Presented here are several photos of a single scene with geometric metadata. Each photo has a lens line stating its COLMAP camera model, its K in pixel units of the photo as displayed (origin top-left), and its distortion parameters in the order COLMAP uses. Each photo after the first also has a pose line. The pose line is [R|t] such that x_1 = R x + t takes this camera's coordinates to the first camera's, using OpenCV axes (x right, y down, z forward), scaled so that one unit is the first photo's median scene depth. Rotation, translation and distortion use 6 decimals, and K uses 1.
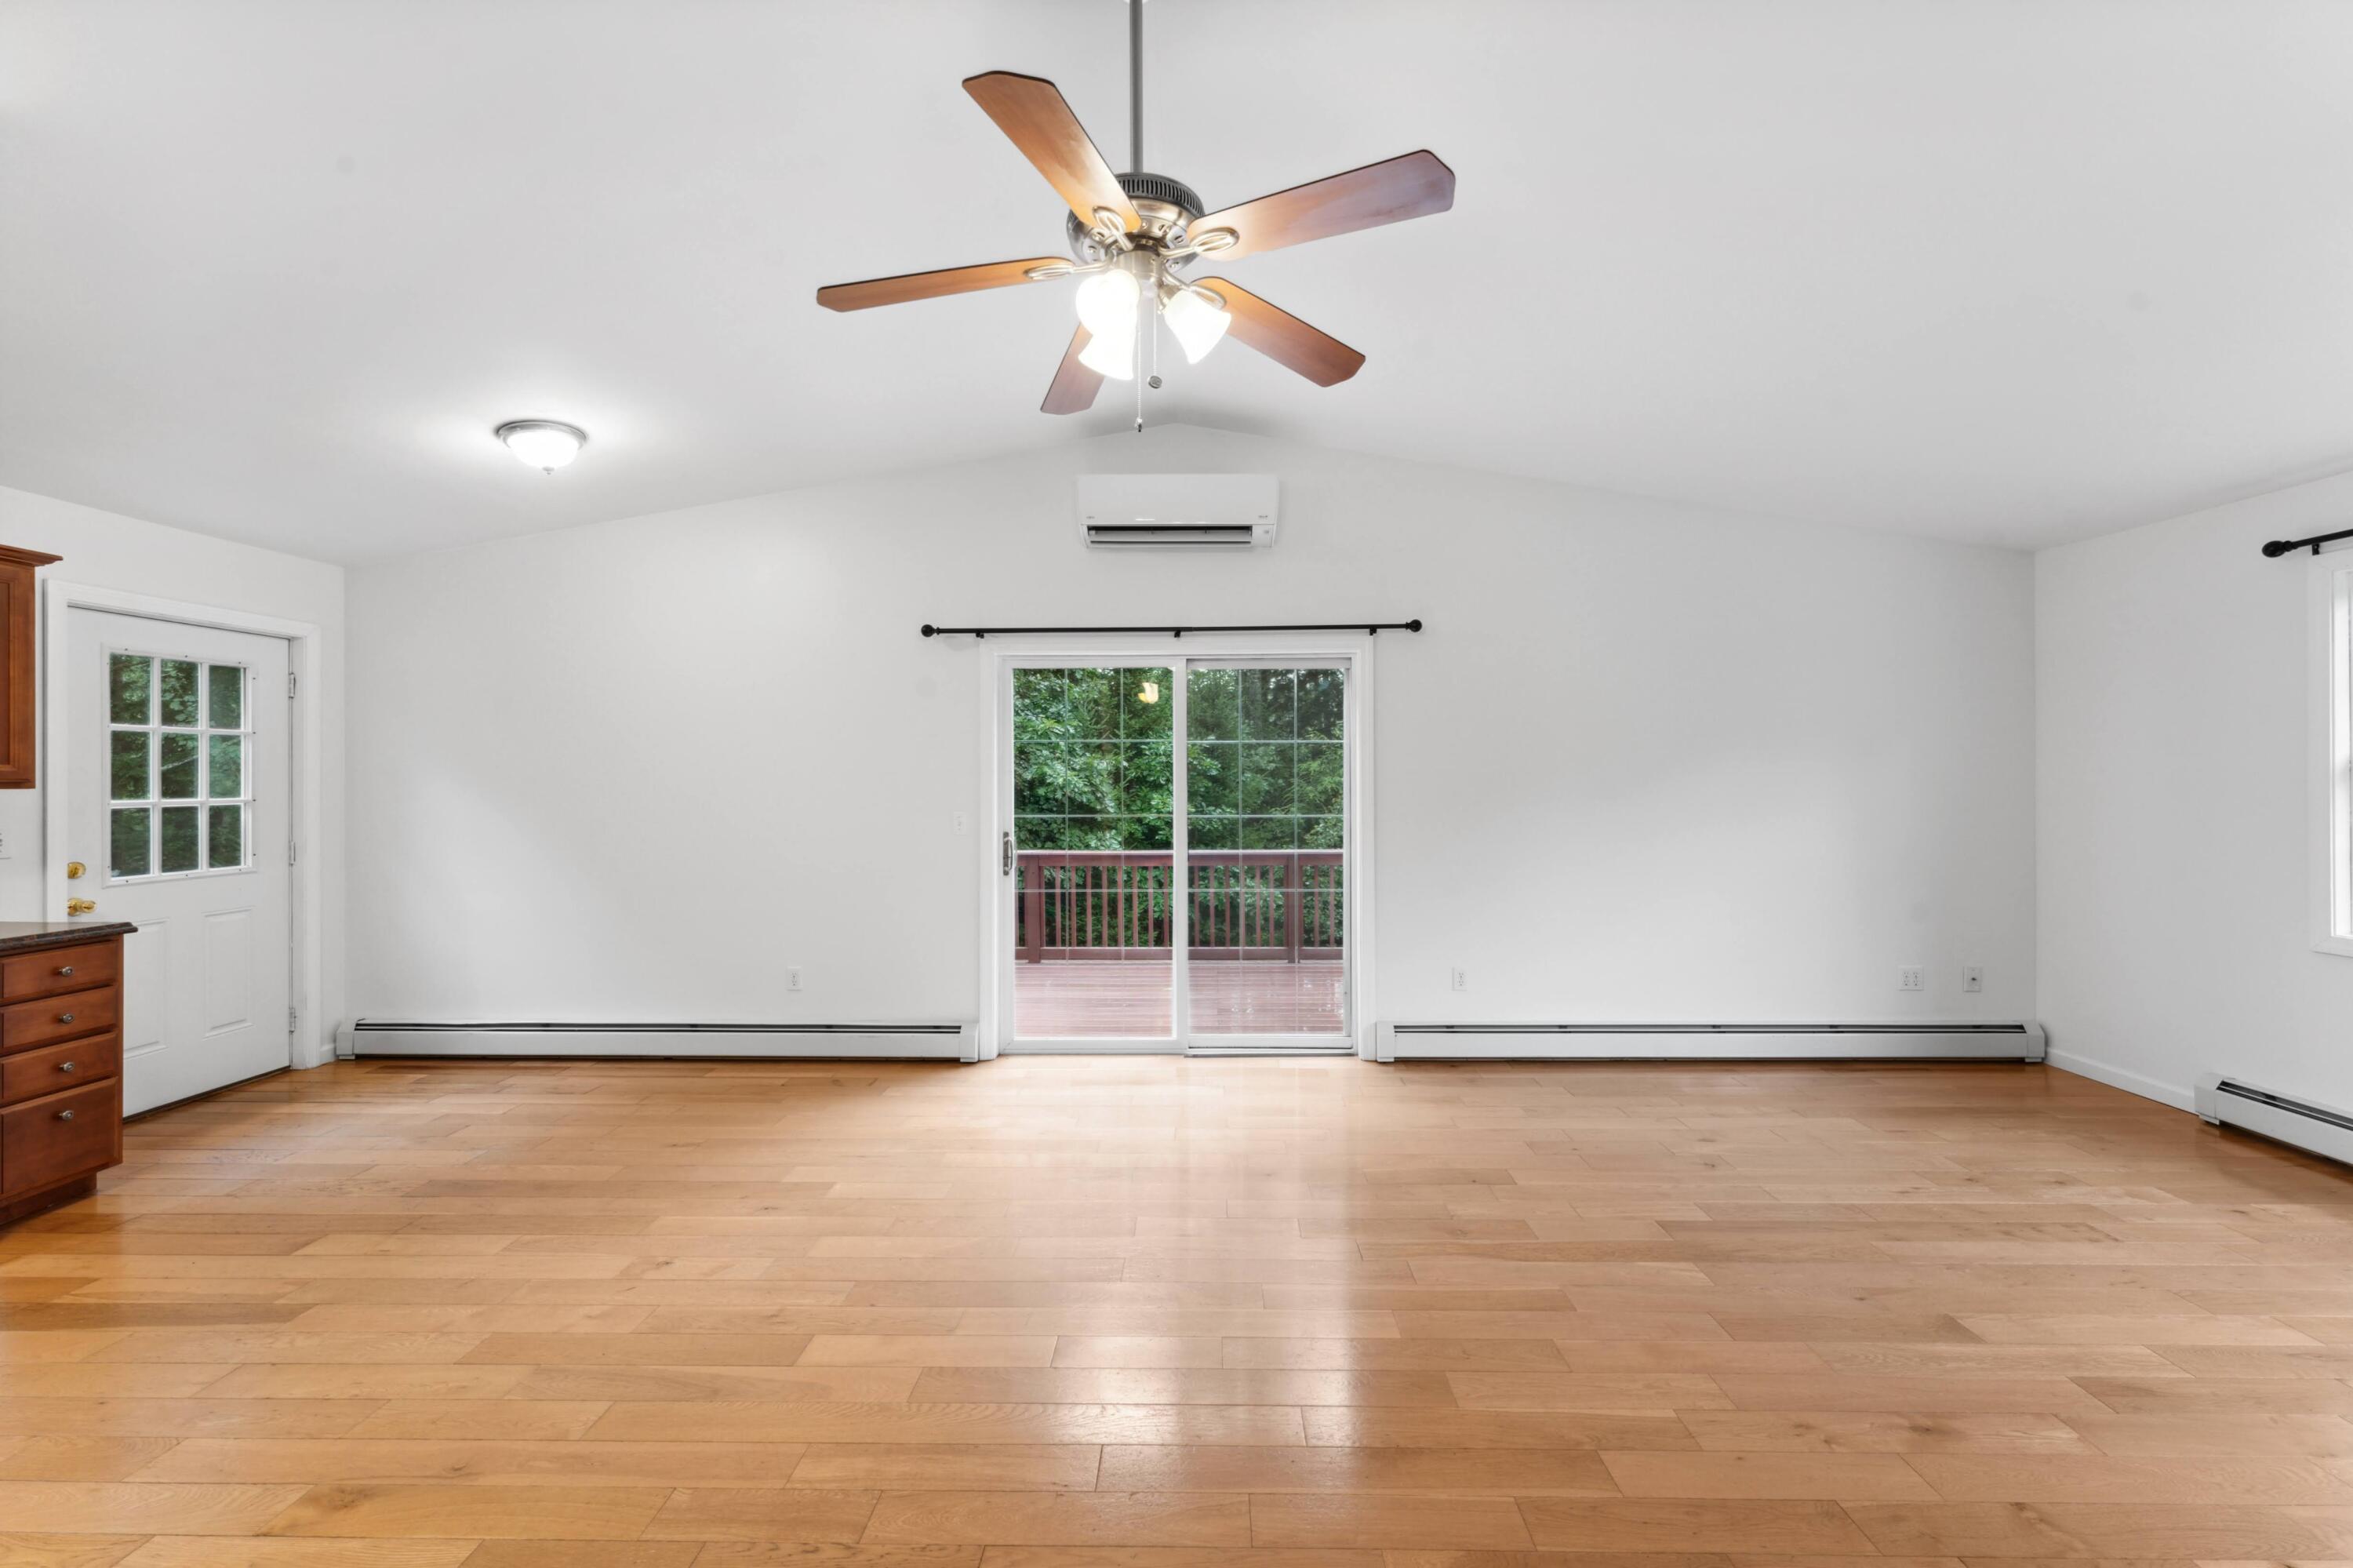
lens RADIAL K [[919.4, 0, 1176.2], [0, 919.4, 780.9], [0, 0, 1]] dist [-0.000505, -0.000017]
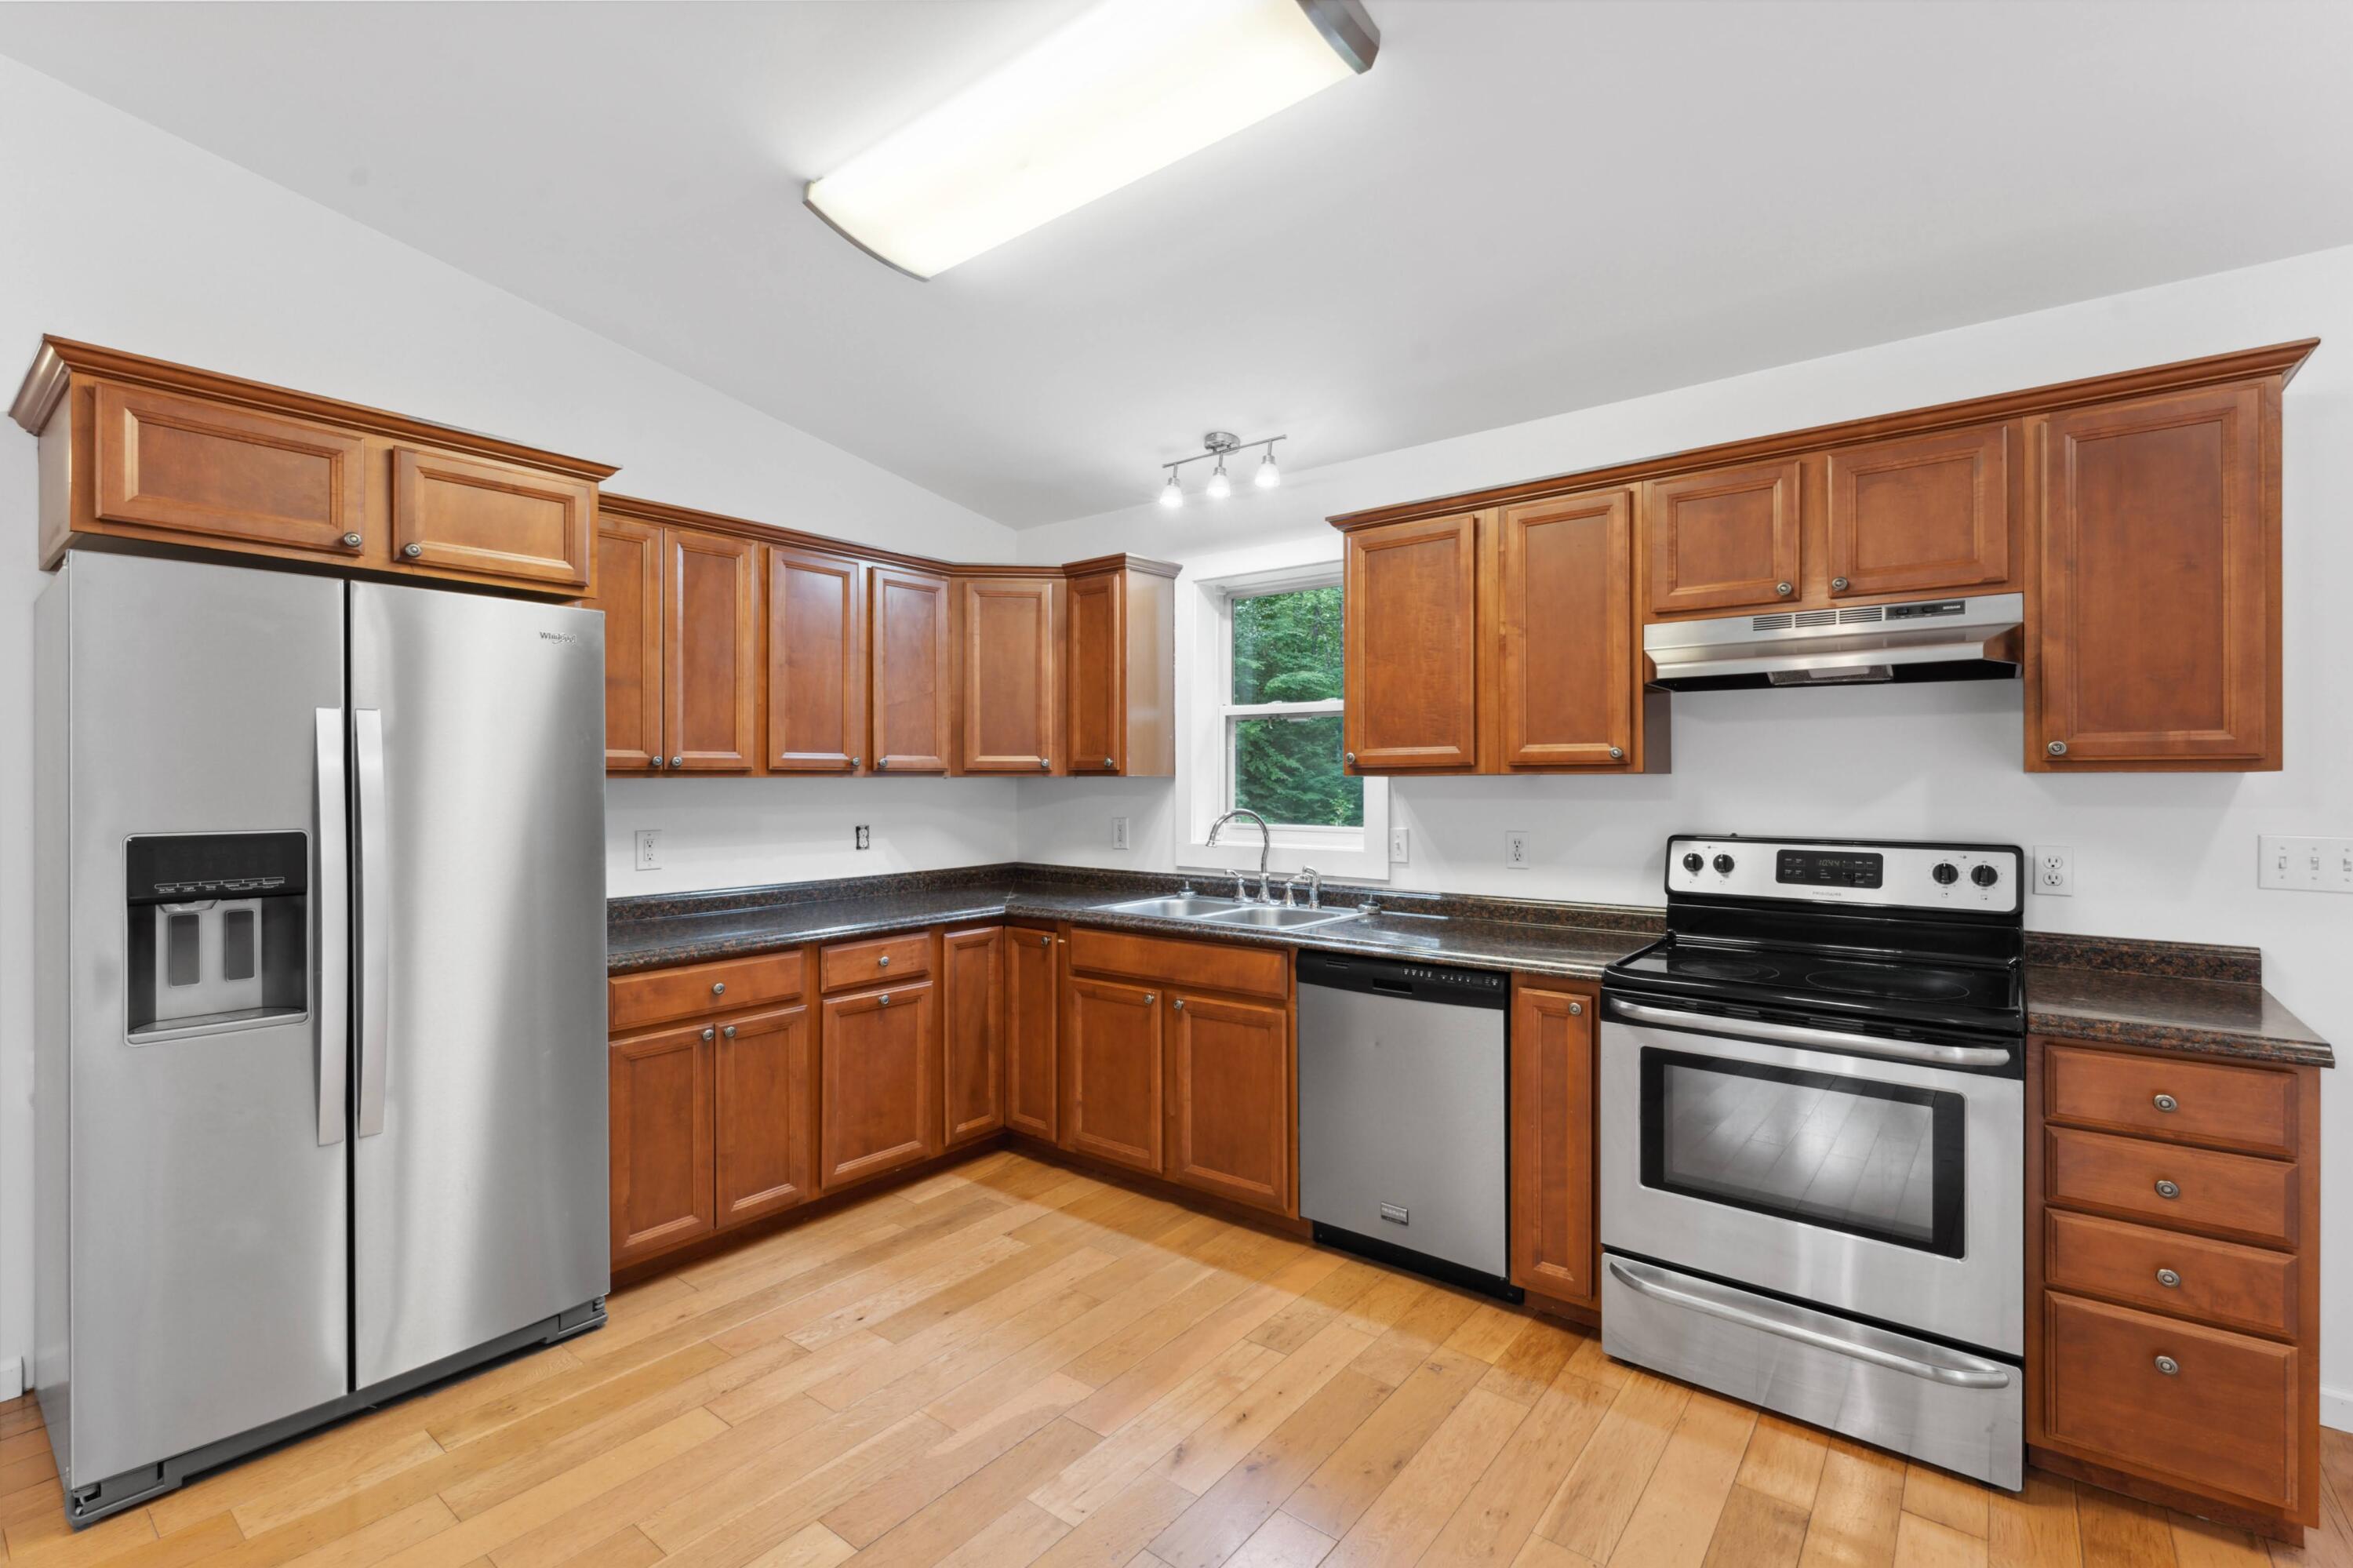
lens RADIAL K [[1044.7, 0, 1178.6], [0, 1044.7, 775.8], [0, 0, 1]] dist [-0.001580, -0.000239]
pose [[-0.606048, 0.004714, -0.795414, -0.341977], [0.003658, 0.999988, 0.003140, 0.007082], [0.795420, -0.001007, -0.606058, 0.878070]]
